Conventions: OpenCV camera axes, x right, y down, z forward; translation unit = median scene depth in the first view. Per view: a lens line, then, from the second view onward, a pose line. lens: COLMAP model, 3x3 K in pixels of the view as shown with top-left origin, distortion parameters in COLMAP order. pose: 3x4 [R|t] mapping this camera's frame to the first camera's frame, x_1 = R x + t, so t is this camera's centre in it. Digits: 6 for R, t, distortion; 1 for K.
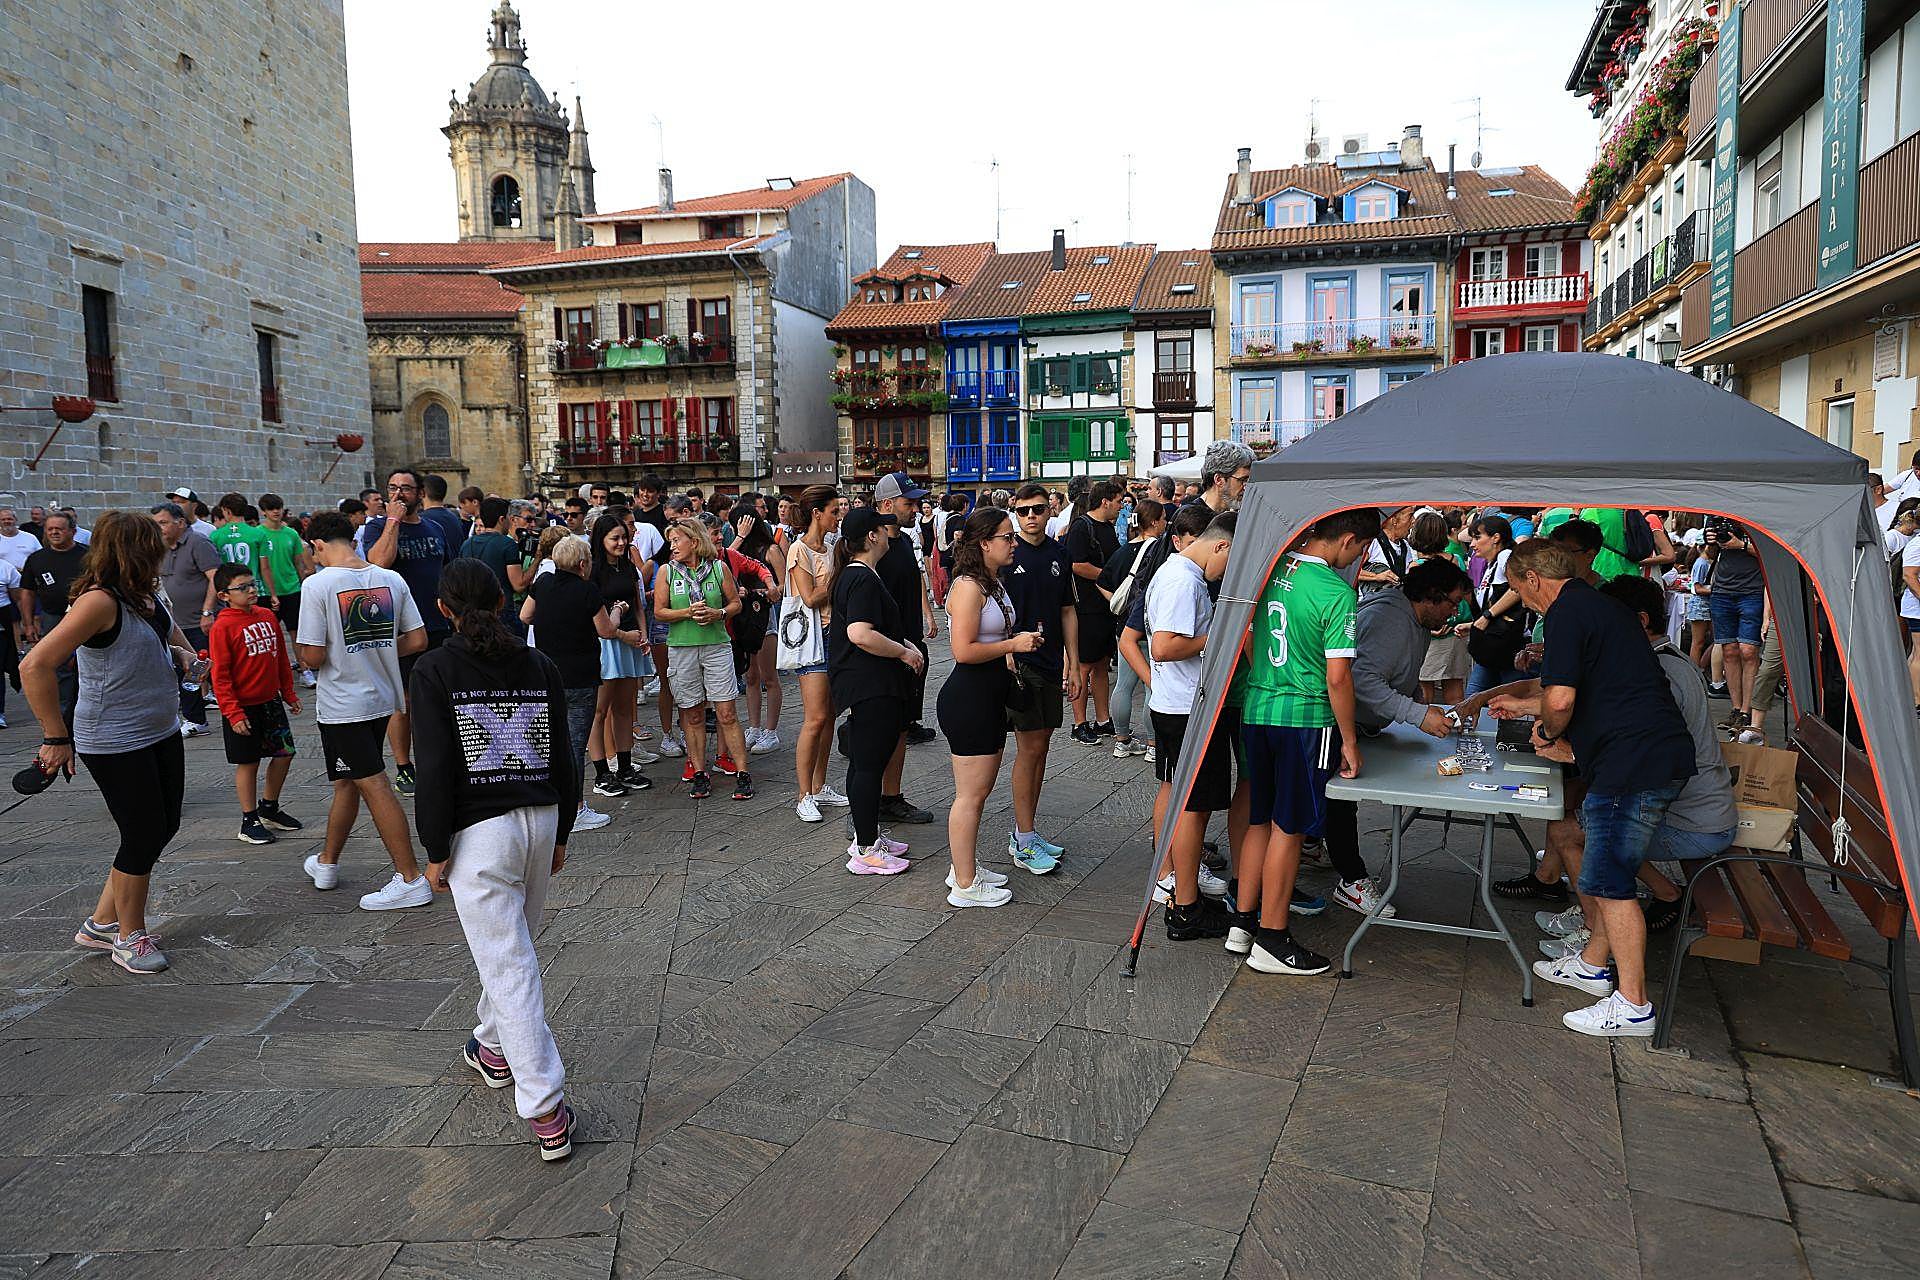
lens RADIAL K [[1323.5, 0, 939.8], [0, 1323.5, 635.4], [0, 0, 1]] dist [0.000497, 0.001063]
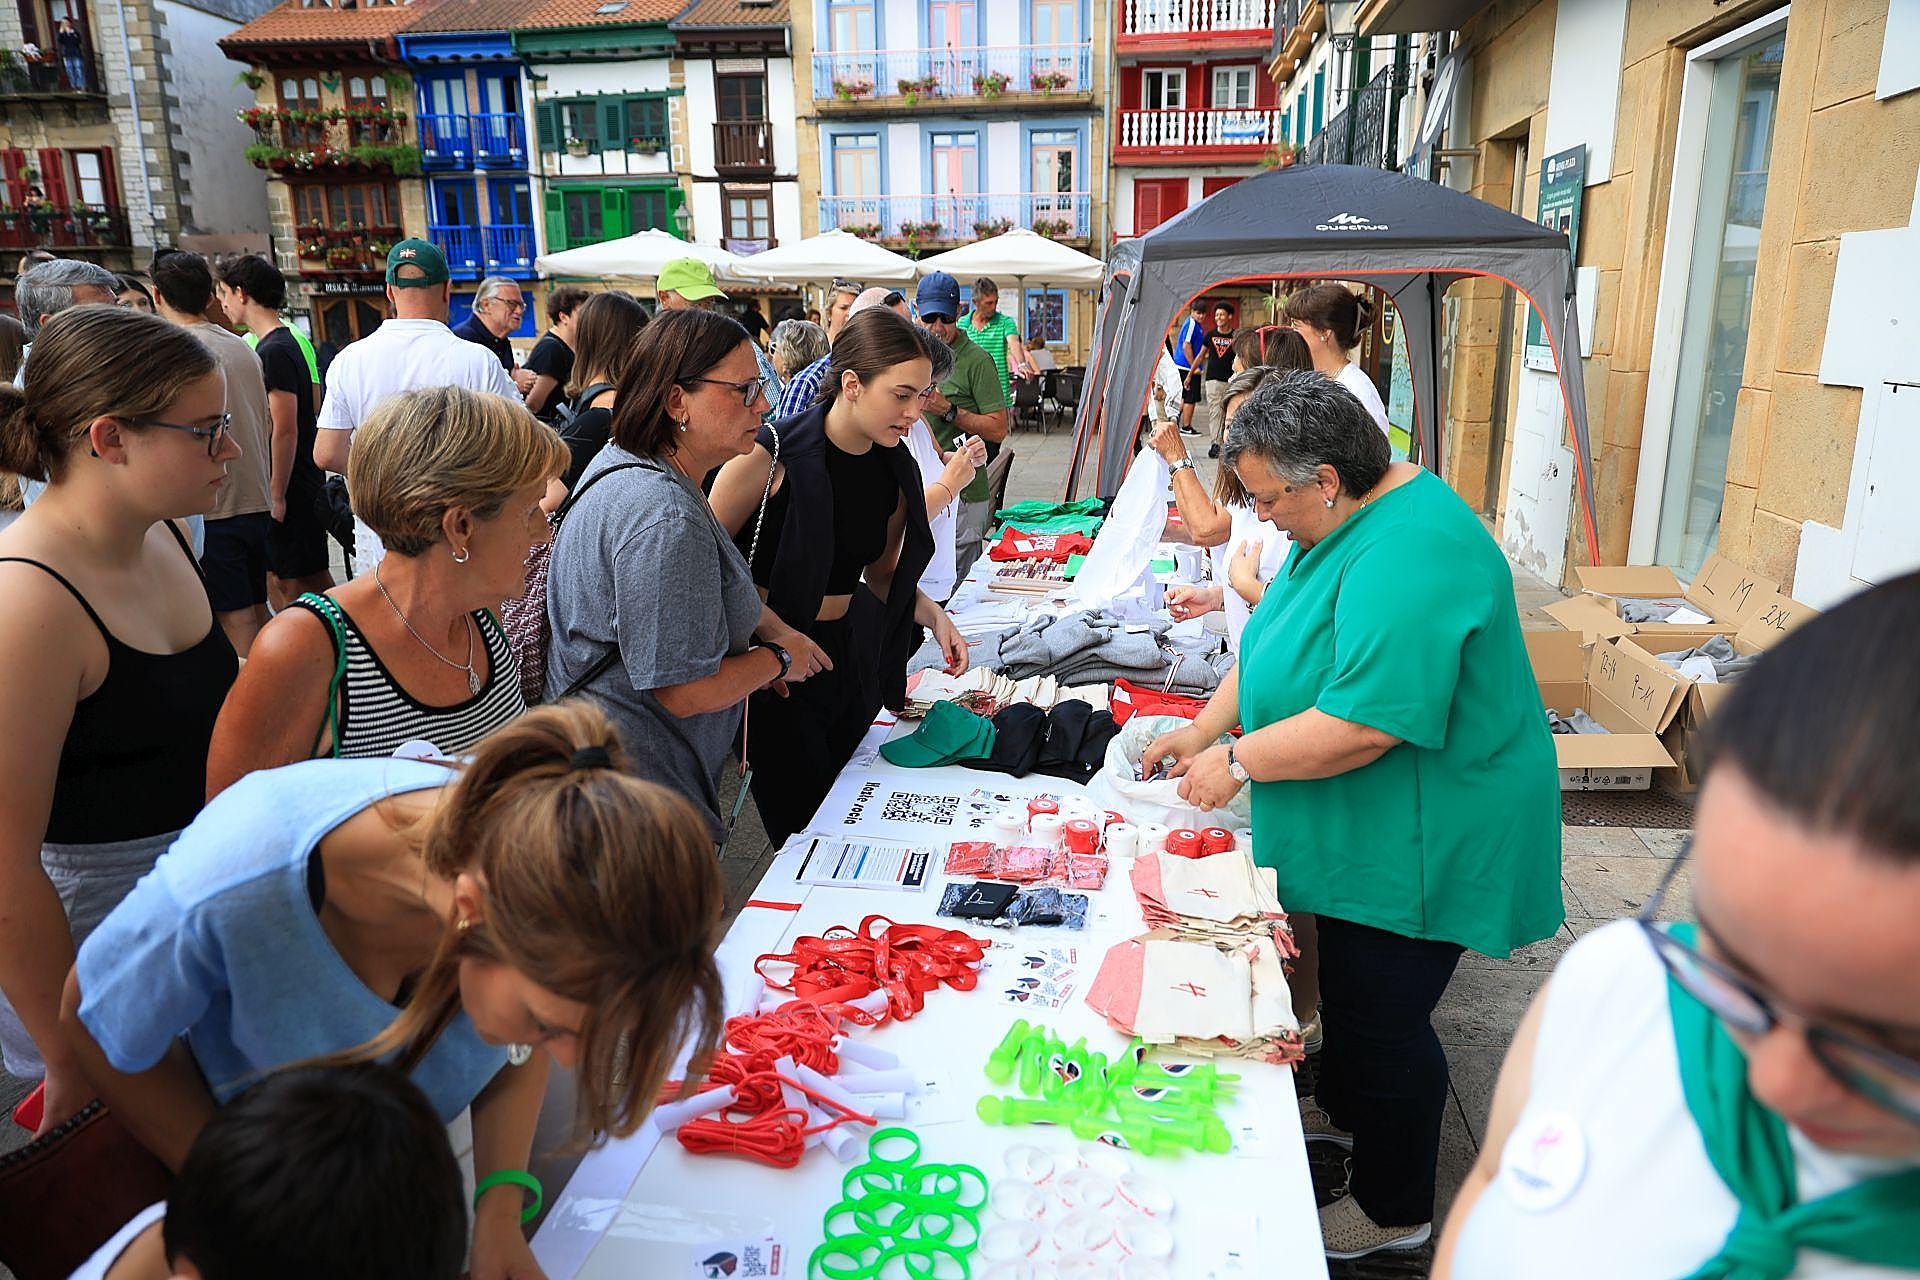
lens RADIAL K [[1277.0, 0, 963.0], [0, 1277.0, 630.9], [0, 0, 1]] dist [-0.000850, 0.000033]
pose [[0.986344, -0.034771, 0.160987, 0.162126], [0.010607, 0.988842, 0.148587, -0.029271], [-0.164357, -0.144851, 0.975707, 0.260855]]
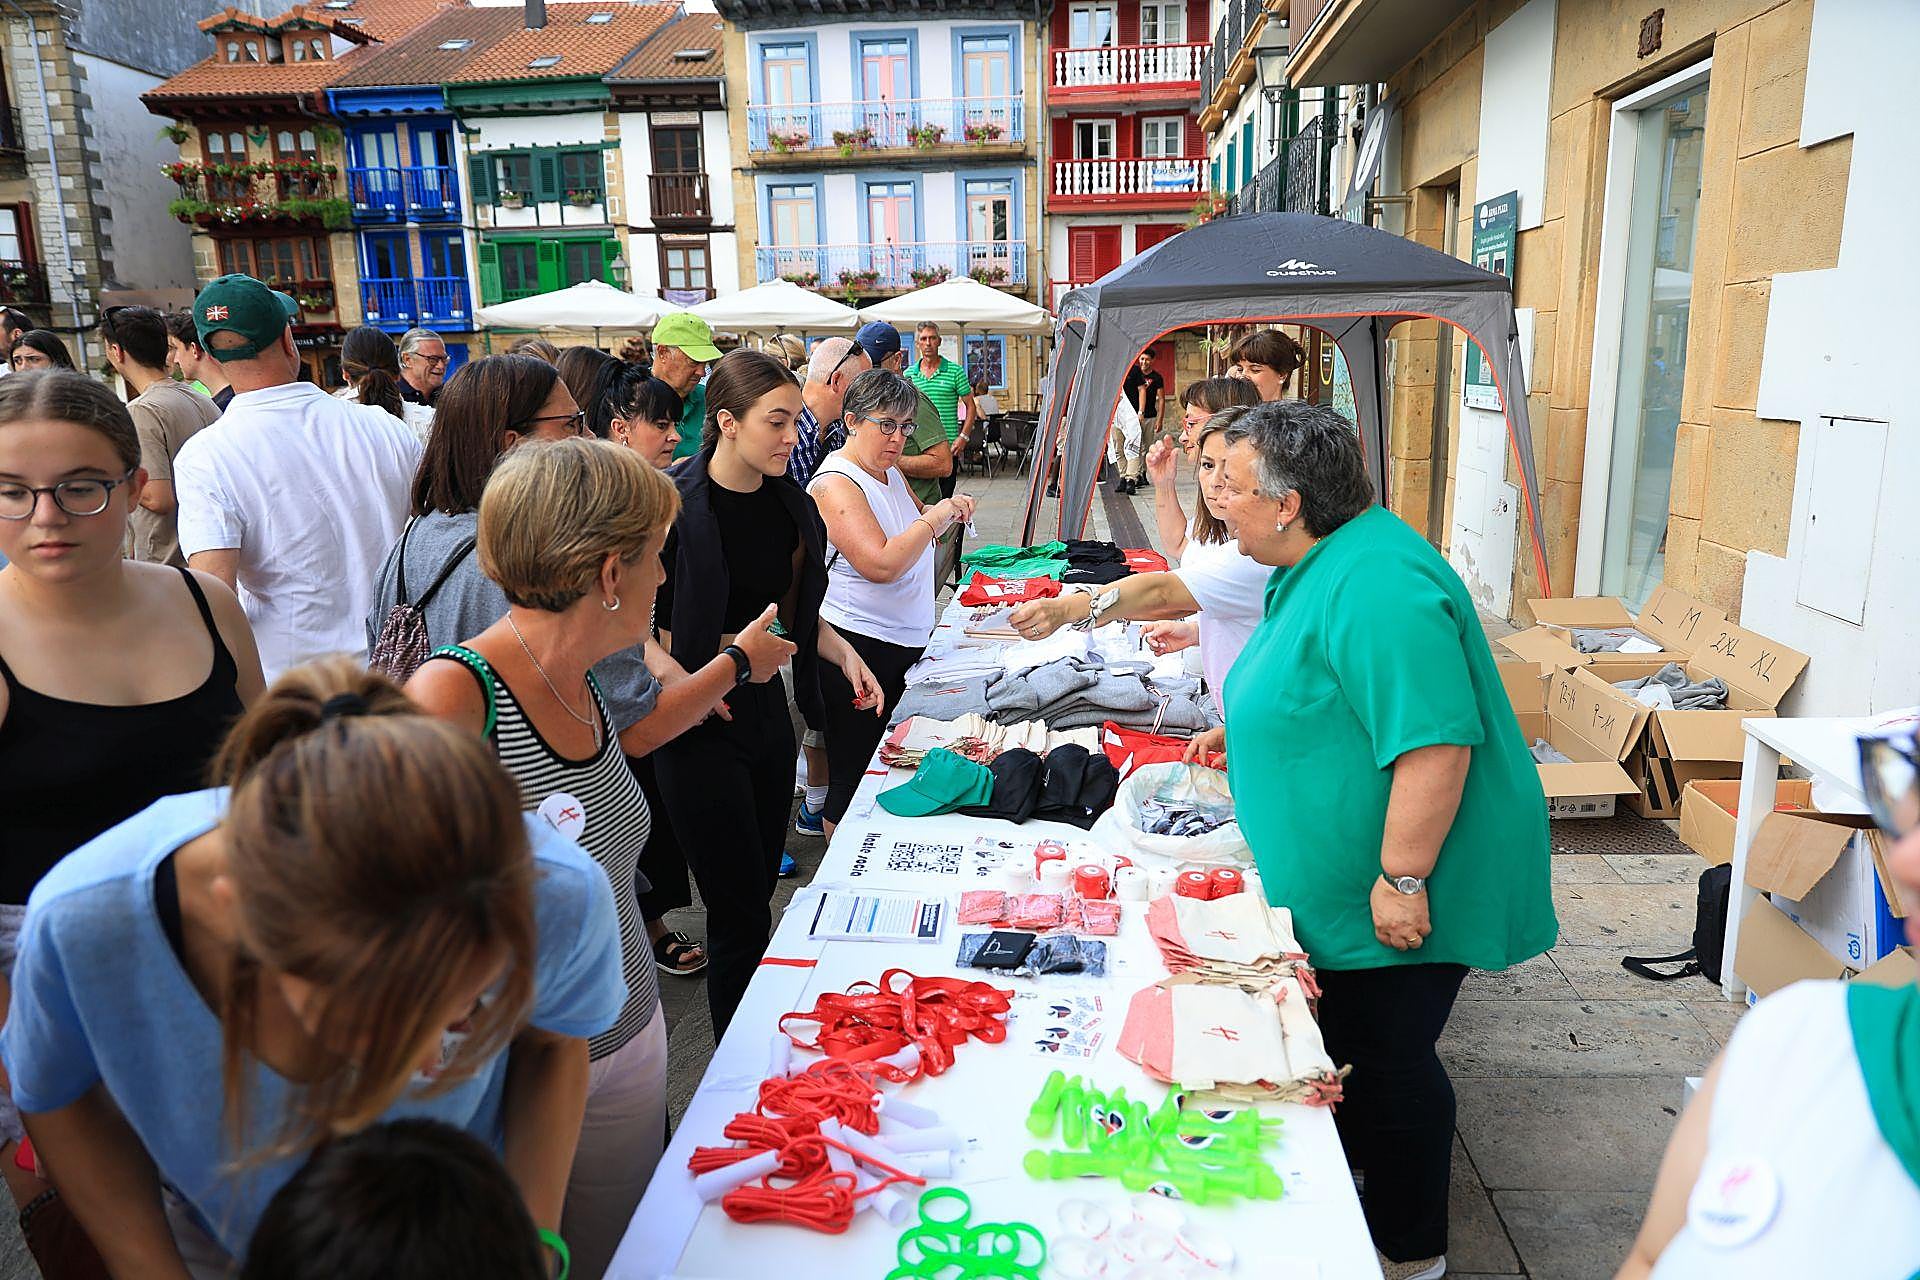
lens RADIAL K [[1277.0, 0, 963.0], [0, 1277.0, 630.9], [0, 0, 1]] dist [-0.000850, 0.000033]
pose [[0.976845, -0.051183, 0.207734, 0.159707], [0.027450, 0.992921, 0.115562, -0.029459], [-0.212179, -0.107184, 0.971335, 0.261396]]
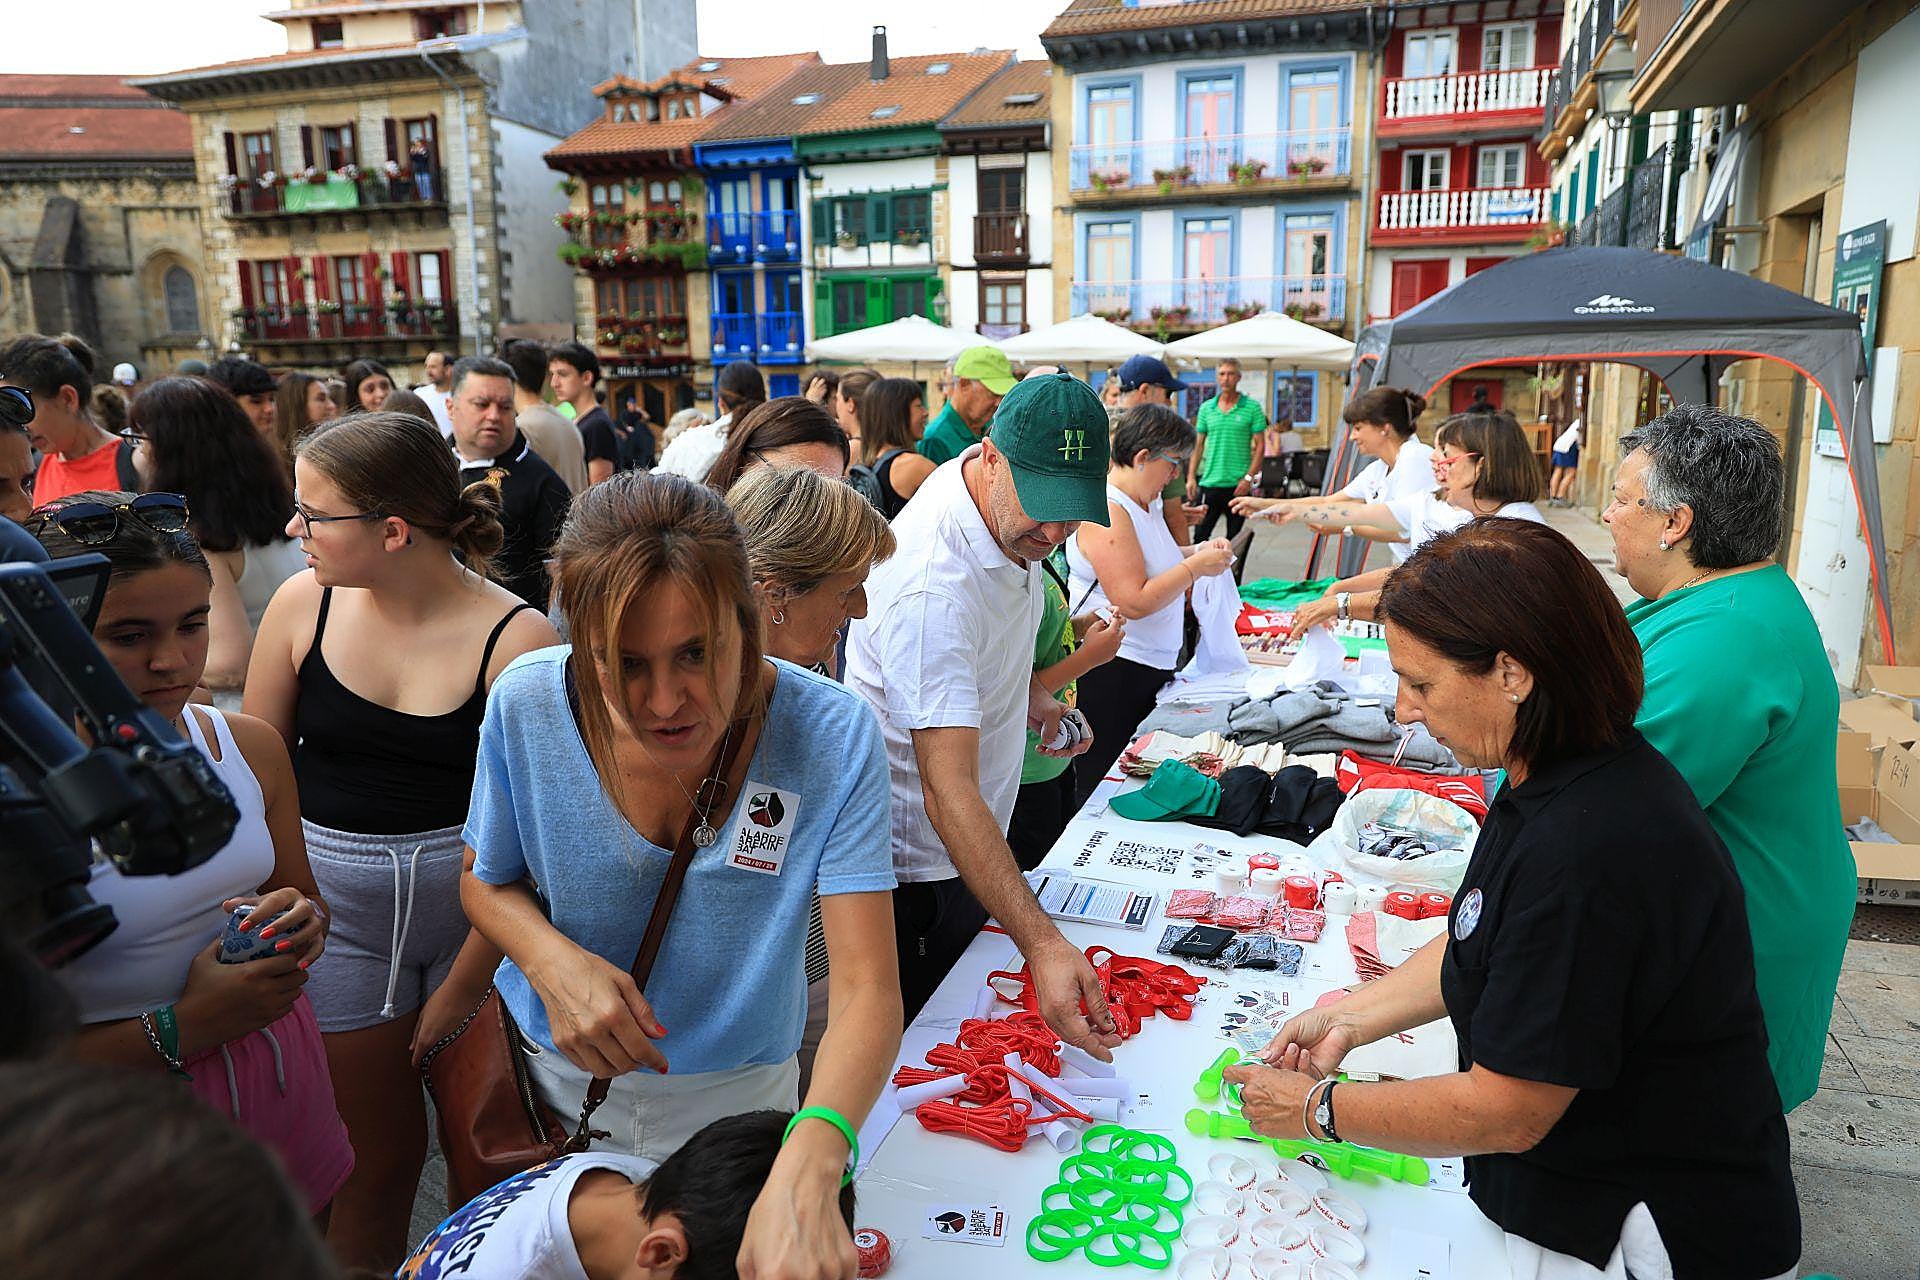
lens RADIAL K [[1277.0, 0, 963.0], [0, 1277.0, 630.9], [0, 0, 1]] dist [-0.000850, 0.000033]
pose [[0.999712, 0.010429, -0.021624, 0.161738], [-0.008491, 0.996096, 0.087868, -0.028921], [0.022456, -0.087659, 0.995897, 0.256442]]
